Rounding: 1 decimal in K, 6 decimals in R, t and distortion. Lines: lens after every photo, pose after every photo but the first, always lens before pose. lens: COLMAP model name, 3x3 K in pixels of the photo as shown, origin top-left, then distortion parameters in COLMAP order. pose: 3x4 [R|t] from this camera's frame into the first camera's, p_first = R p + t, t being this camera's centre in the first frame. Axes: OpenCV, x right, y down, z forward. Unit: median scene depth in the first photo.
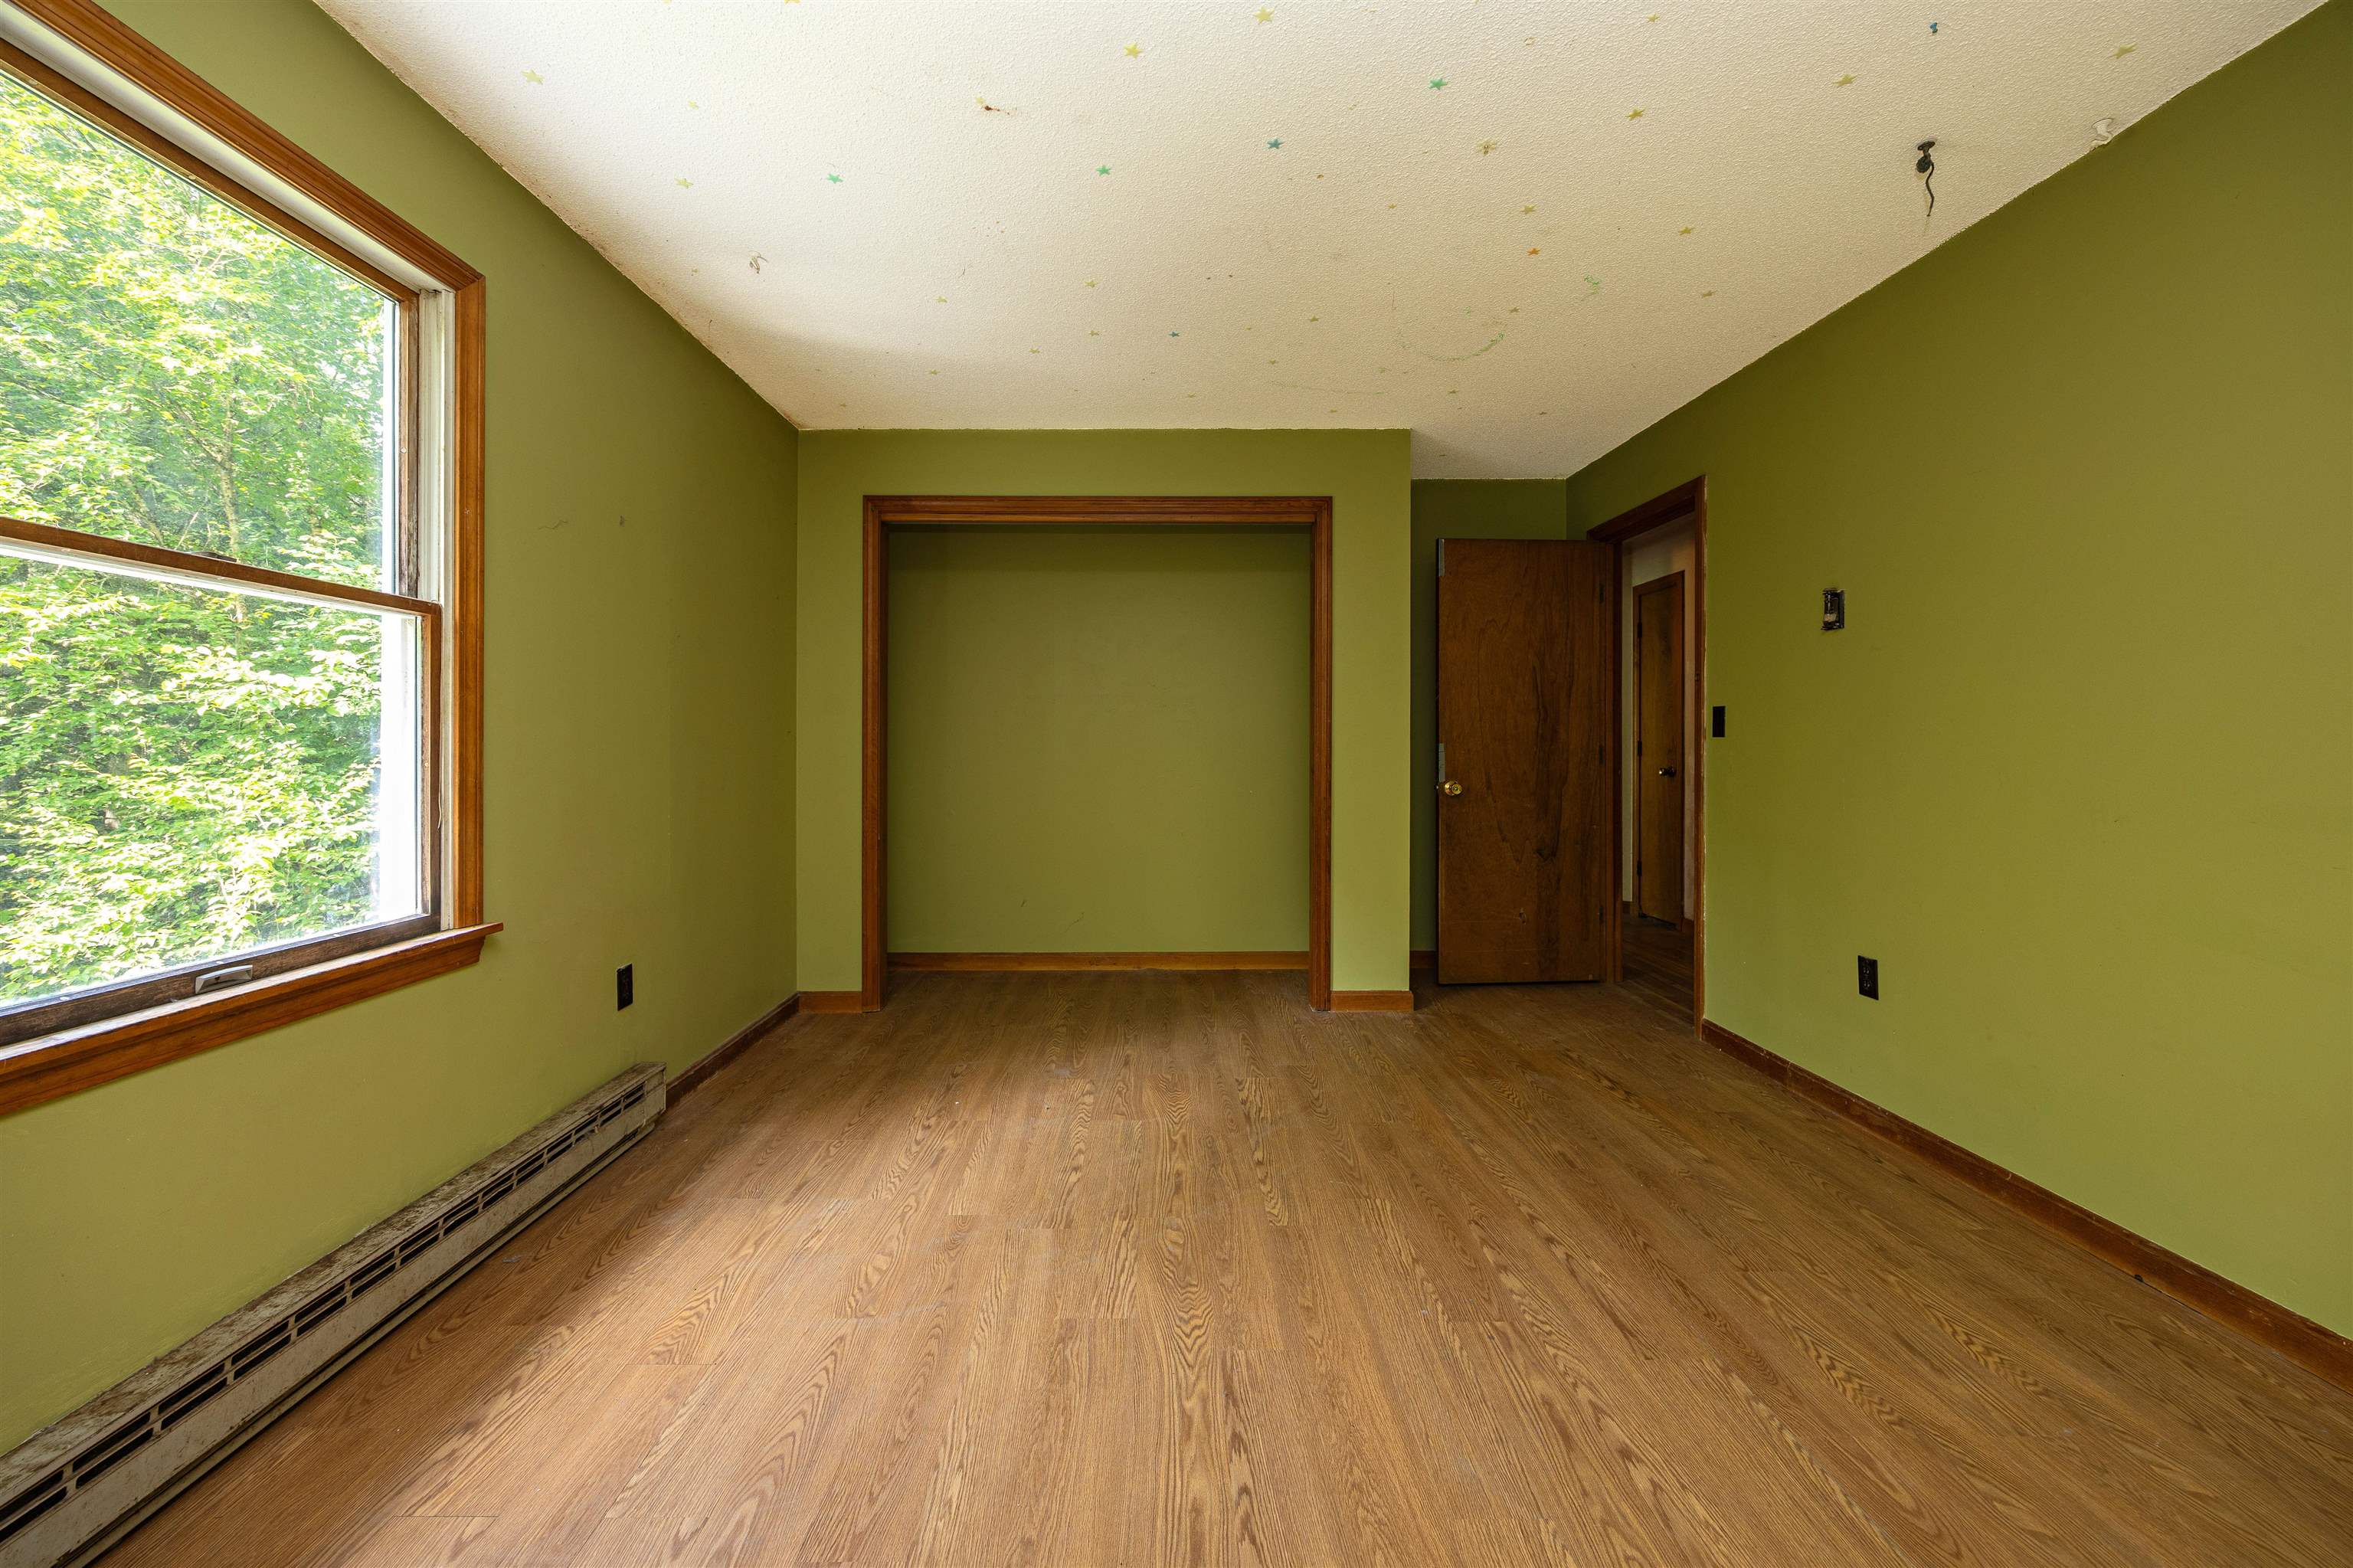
lens RADIAL K [[932.8, 0, 1176.5], [0, 932.8, 784.0], [0, 0, 1]] dist [-0.000591, 0.000233]
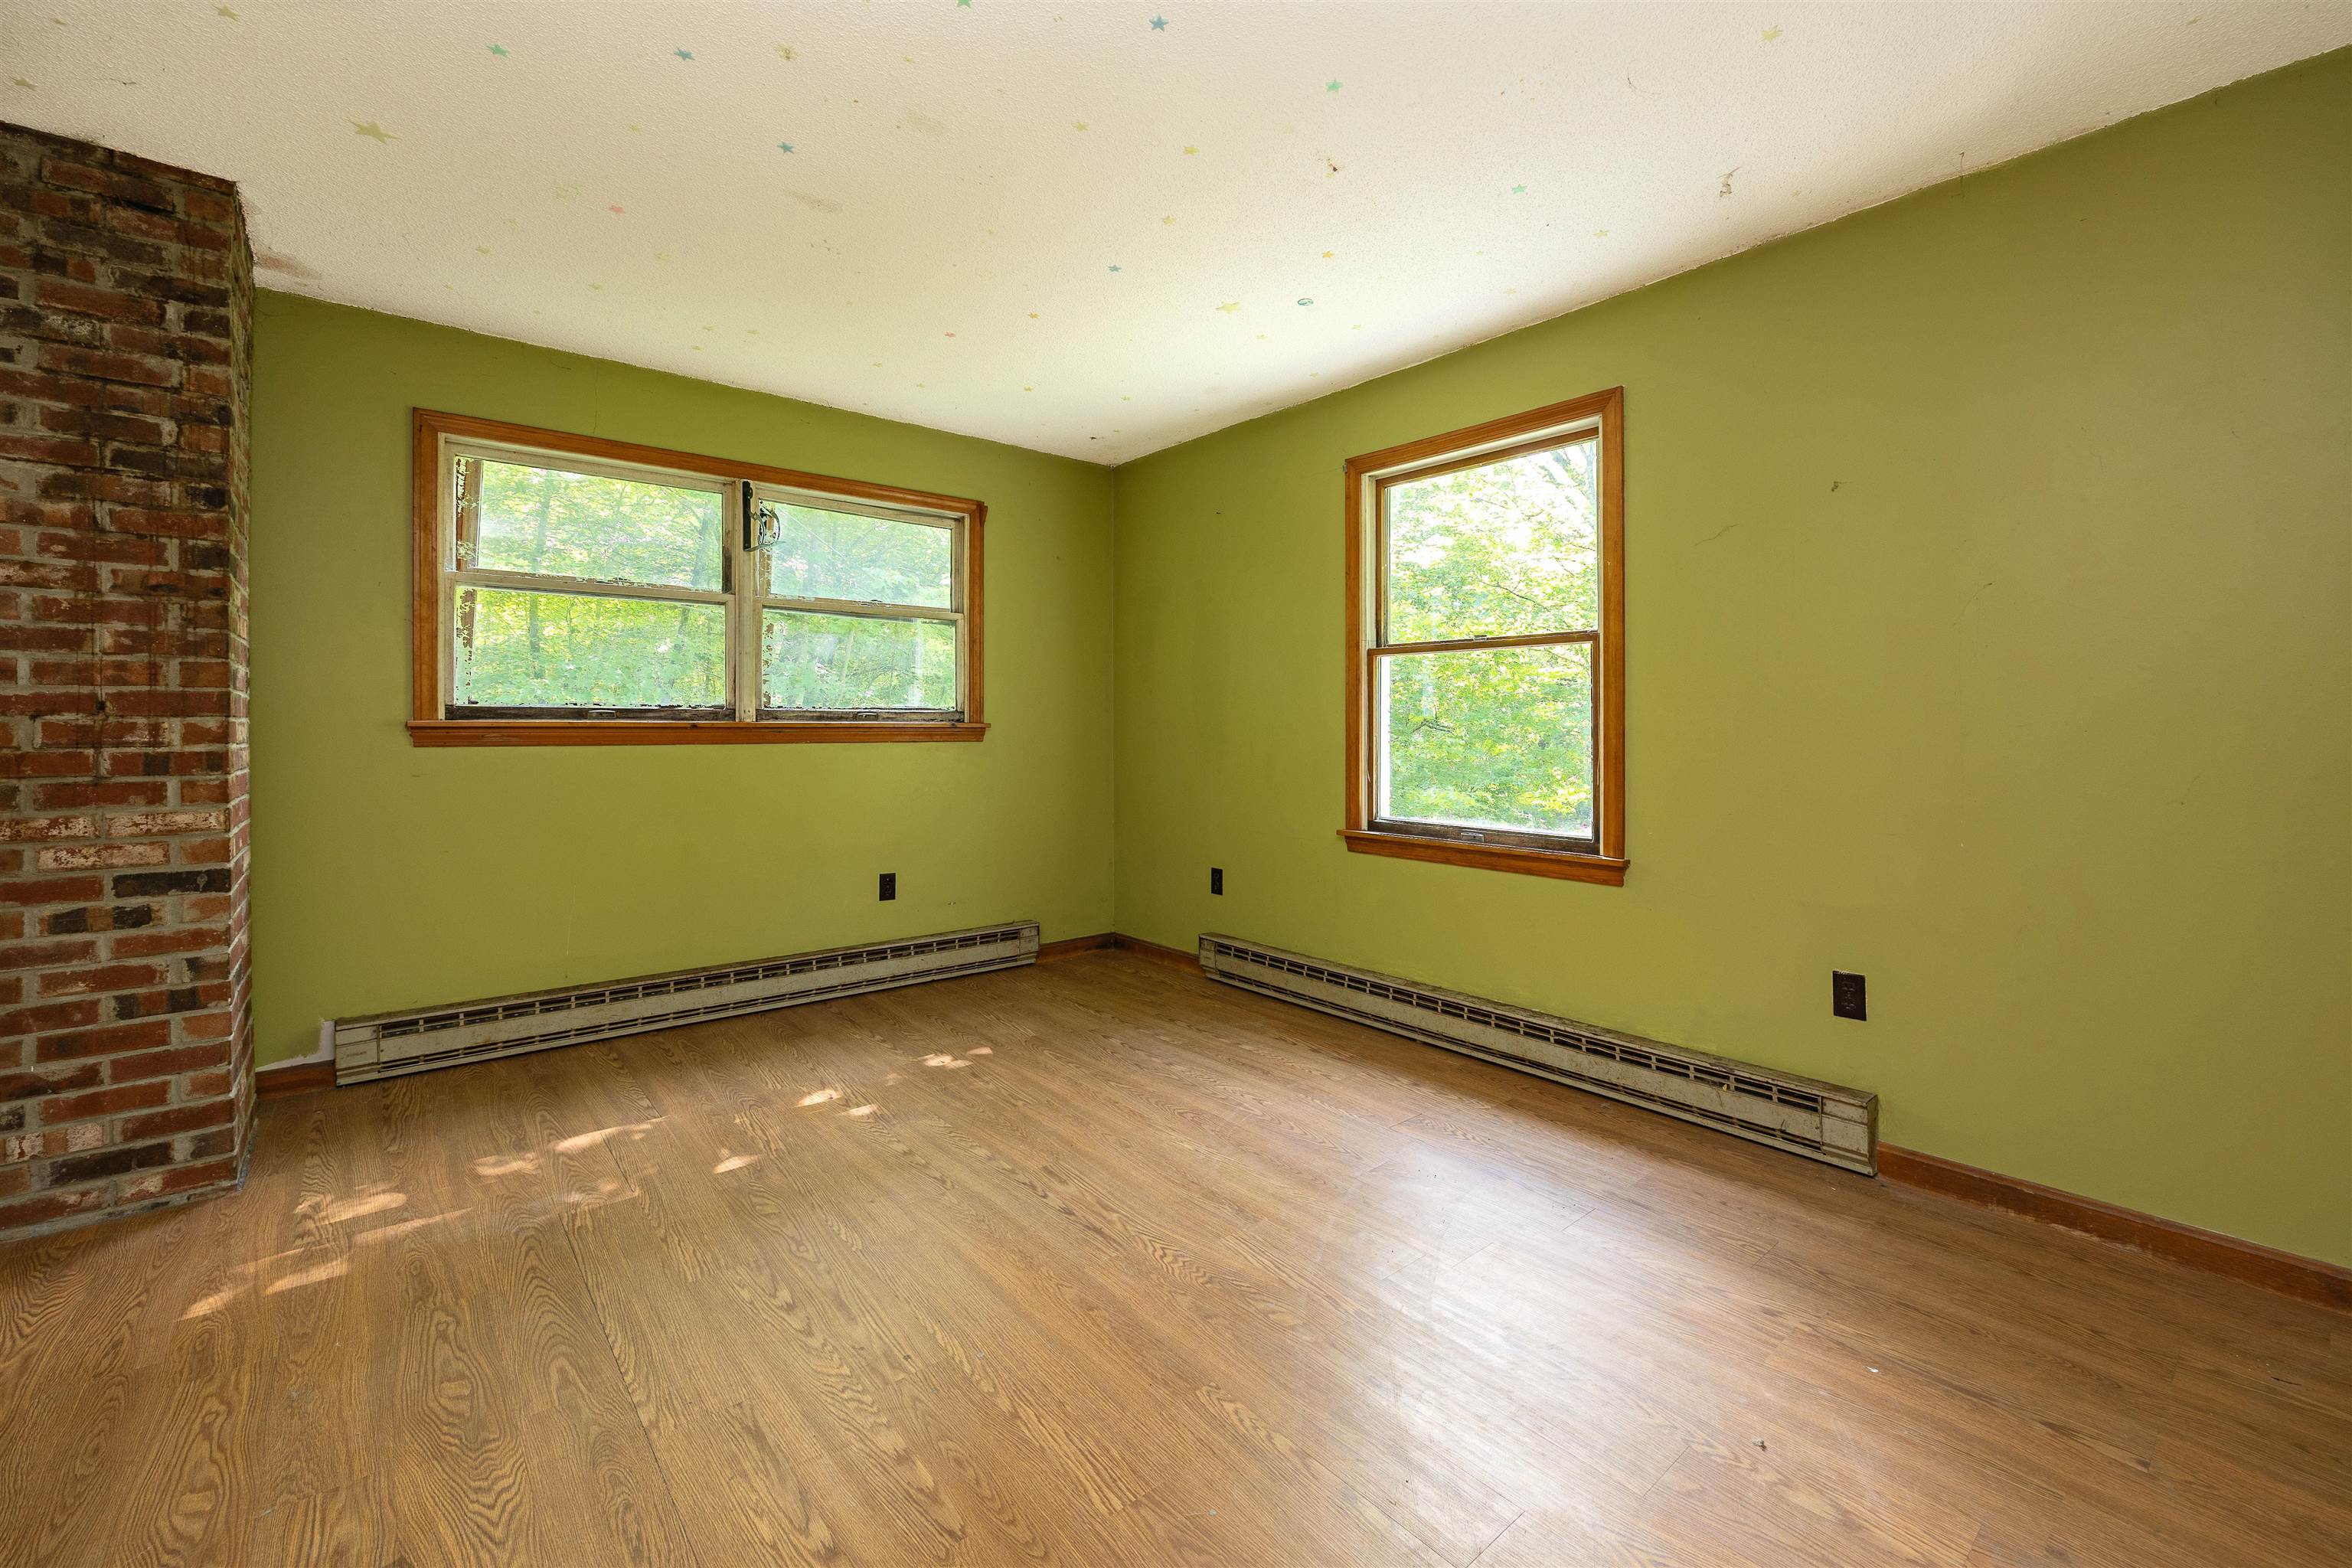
lens RADIAL K [[986.0, 0, 1188.4], [0, 986.0, 733.7], [0, 0, 1]] dist [-0.000435, 0.000376]
pose [[-0.784903, 0.007867, -0.619568, 0.688034], [-0.023742, 0.998803, 0.042759, -0.083260], [0.619163, 0.048271, -0.783777, 1.824256]]
